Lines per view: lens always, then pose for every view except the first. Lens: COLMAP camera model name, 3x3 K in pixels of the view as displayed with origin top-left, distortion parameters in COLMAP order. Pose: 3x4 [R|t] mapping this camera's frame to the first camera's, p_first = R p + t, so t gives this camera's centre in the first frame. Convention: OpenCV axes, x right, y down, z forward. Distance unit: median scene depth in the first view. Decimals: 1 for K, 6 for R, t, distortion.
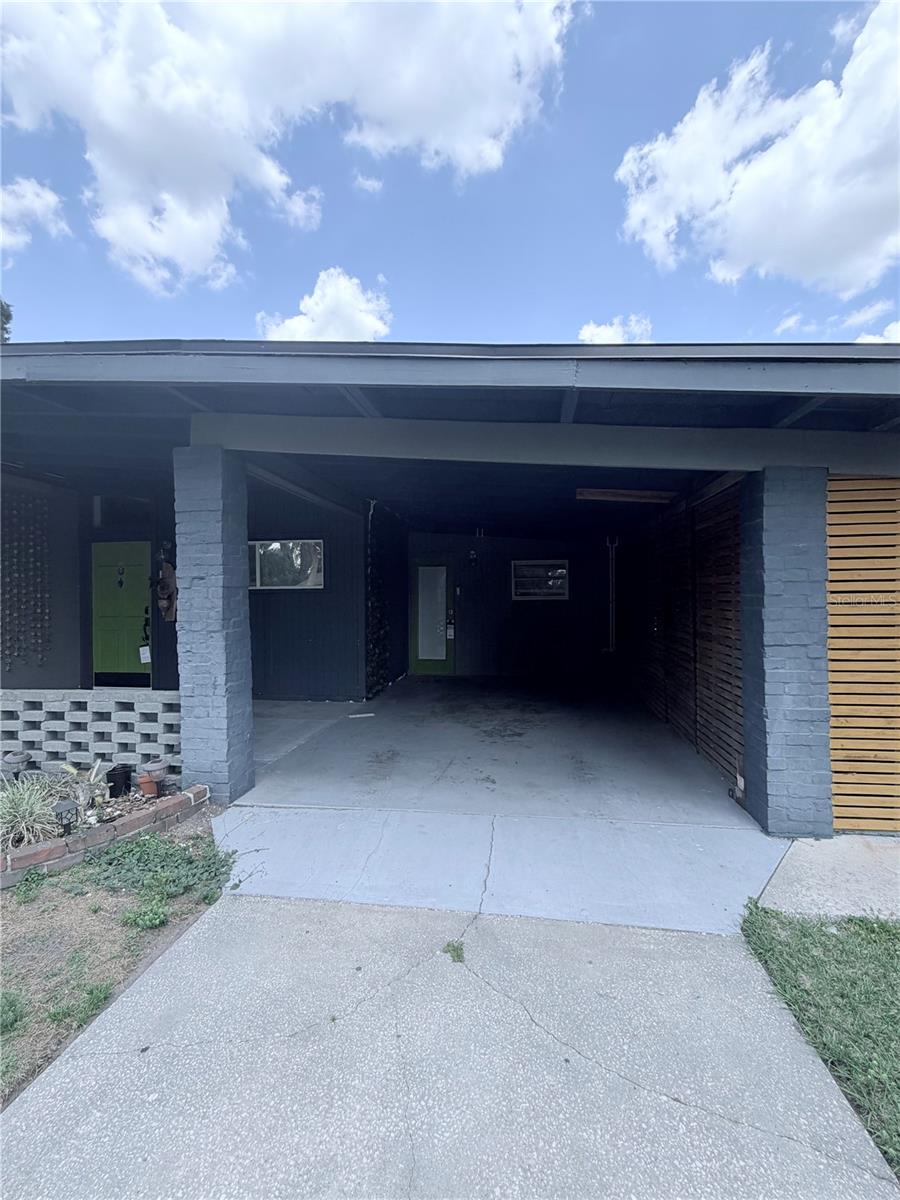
lens RADIAL K [[523.3, 0, 450.0], [0, 523.3, 600.0], [0, 0, 1]] dist [-0.000433, -0.000022]
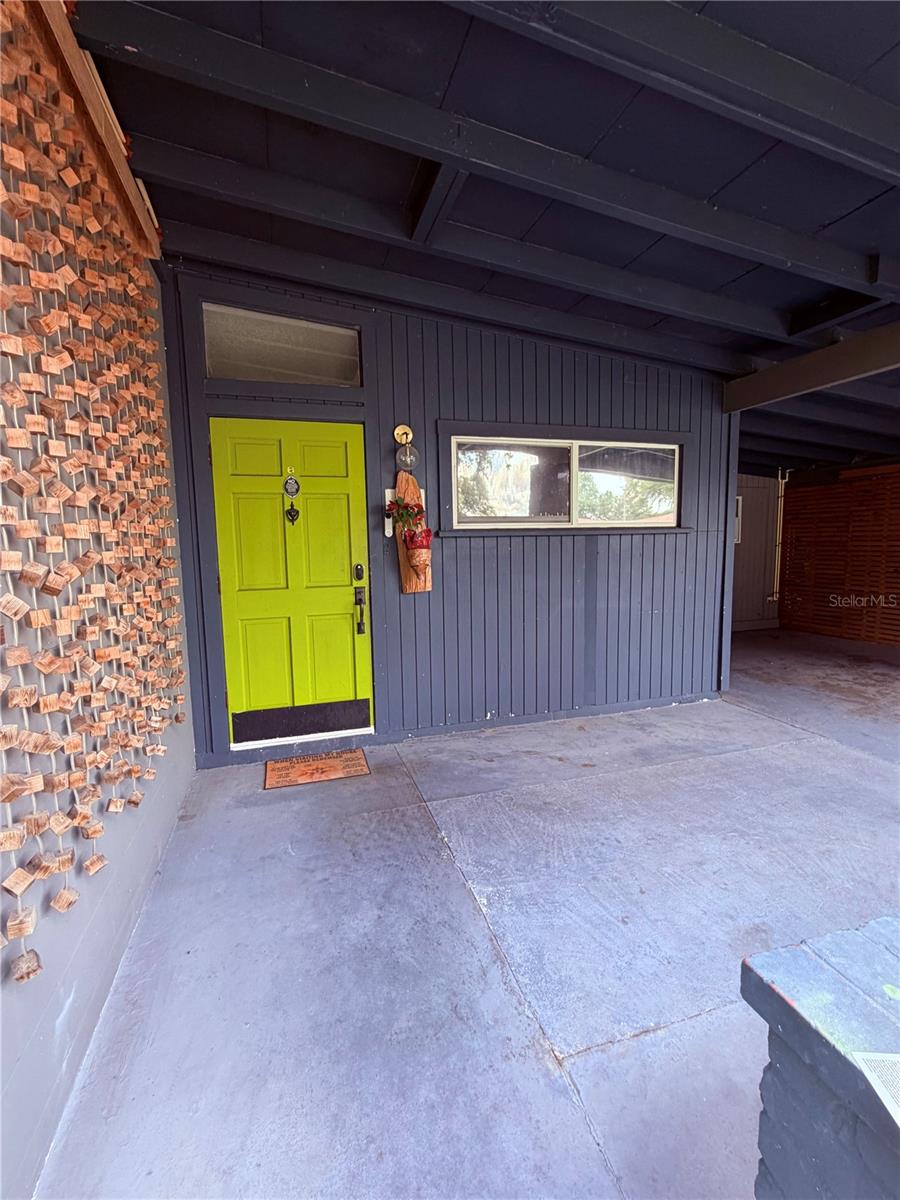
lens RADIAL K [[523.3, 0, 450.0], [0, 523.3, 600.0], [0, 0, 1]] dist [-0.000433, -0.000022]
pose [[0.899776, -0.056198, 0.432718, -0.712343], [0.012220, 0.994528, 0.103752, -0.003547], [-0.436181, -0.088065, 0.895539, 0.530684]]
